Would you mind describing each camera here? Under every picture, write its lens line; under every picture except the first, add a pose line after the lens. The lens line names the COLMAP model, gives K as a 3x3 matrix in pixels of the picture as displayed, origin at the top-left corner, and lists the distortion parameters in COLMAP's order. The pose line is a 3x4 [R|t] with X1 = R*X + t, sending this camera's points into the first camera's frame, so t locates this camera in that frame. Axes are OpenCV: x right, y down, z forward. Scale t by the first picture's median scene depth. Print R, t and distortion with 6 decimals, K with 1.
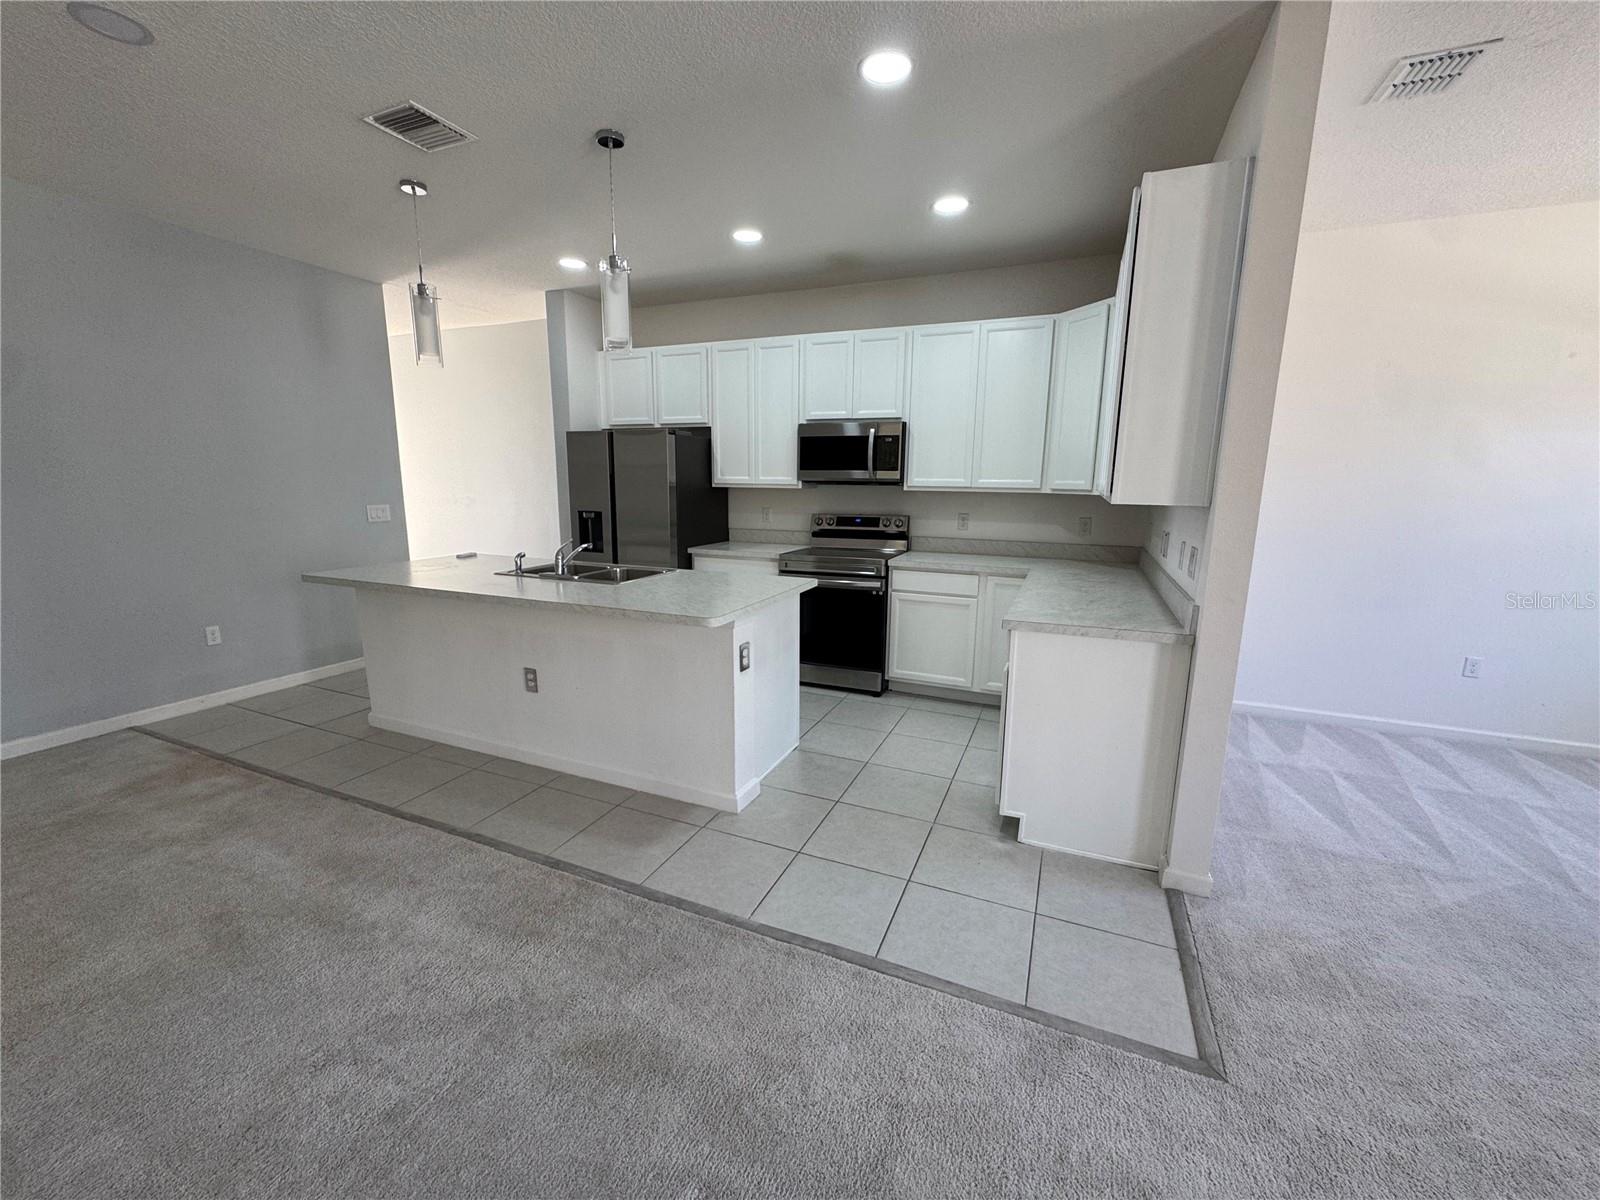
lens RADIAL K [[640.6, 0, 800.2], [0, 640.6, 596.0], [0, 0, 1]] dist [-0.003219, -0.000172]
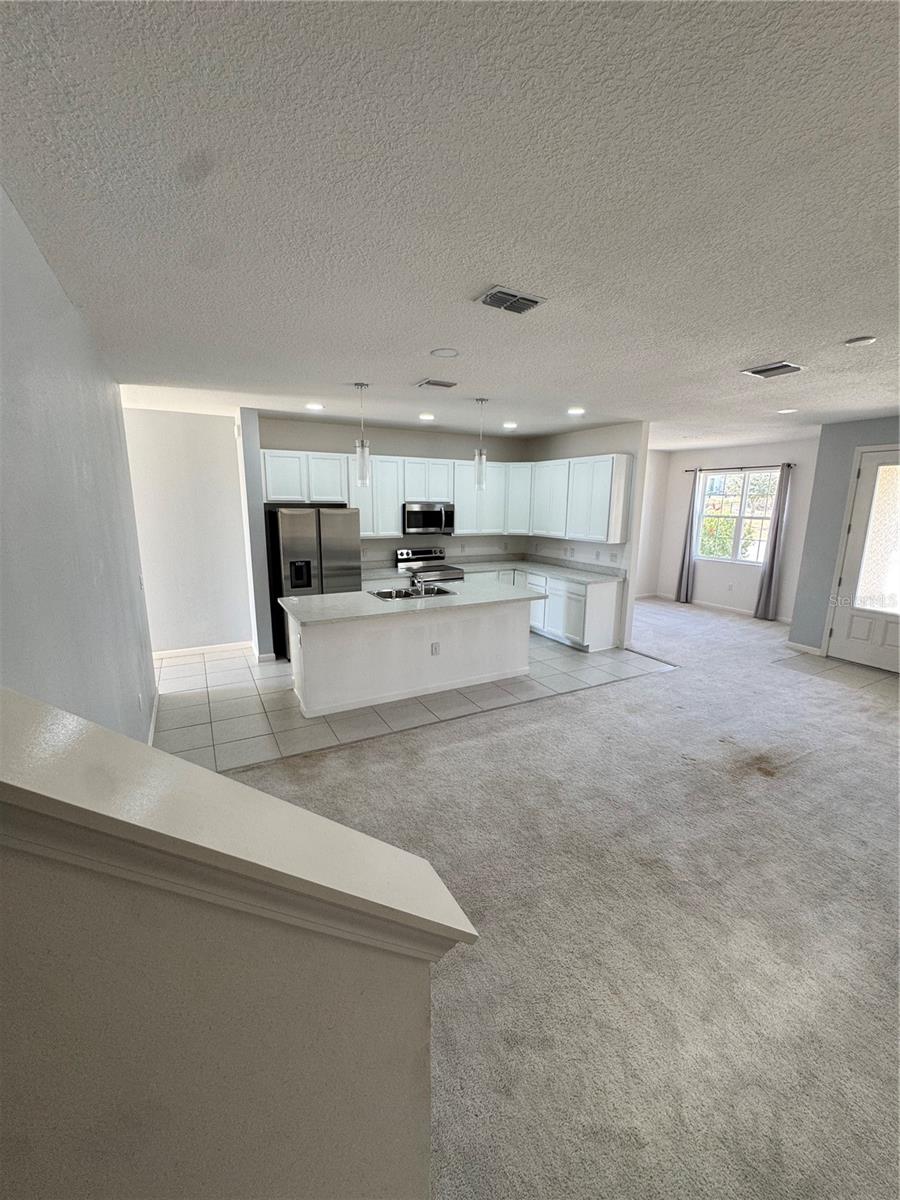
lens RADIAL K [[480.4, 0, 445.4], [0, 480.4, 601.3], [0, 0, 1]] dist [-0.003219, -0.000172]
pose [[0.626180, -0.164609, 0.762104, -1.112208], [0.141252, 0.985235, 0.096745, -0.112587], [-0.766776, 0.047069, 0.640186, 0.017333]]
